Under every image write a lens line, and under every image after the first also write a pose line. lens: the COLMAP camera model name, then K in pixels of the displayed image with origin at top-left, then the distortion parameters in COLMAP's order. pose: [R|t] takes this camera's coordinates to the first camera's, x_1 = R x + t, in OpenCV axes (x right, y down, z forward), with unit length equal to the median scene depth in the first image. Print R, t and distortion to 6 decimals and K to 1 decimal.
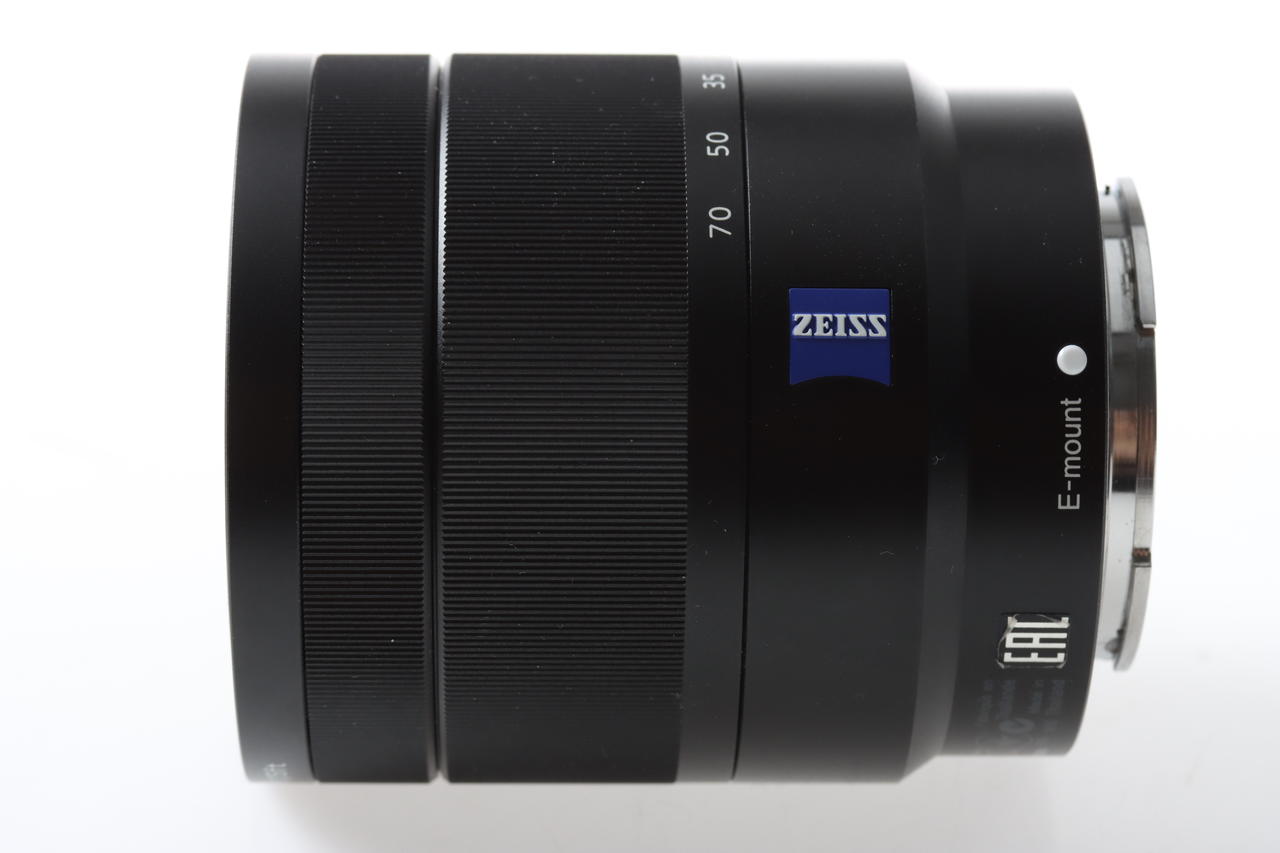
lens RADIAL K [[3570.5, 0, 640.1], [0, 3570.5, 424.1], [0, 0, 1]] dist [-0.035493, 0.000000]
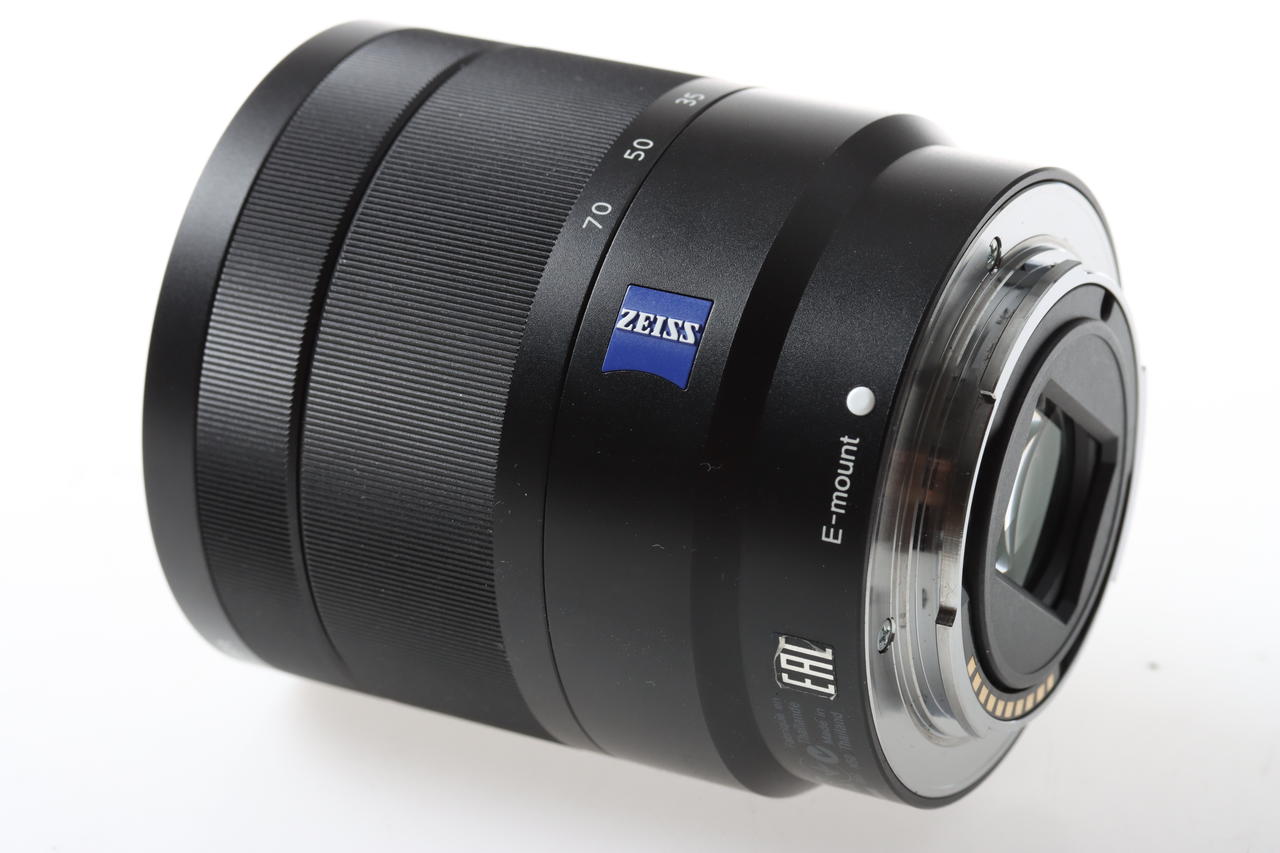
lens RADIAL K [[3570.5, 0, 639.8], [0, 3570.5, 428.8], [0, 0, 1]] dist [-0.035493, 0.000000]
pose [[0.900687, 0.192719, -0.389388, 0.468030], [-0.207661, 0.978194, 0.003798, -0.000723], [0.381628, 0.077440, 0.921066, 0.022621]]
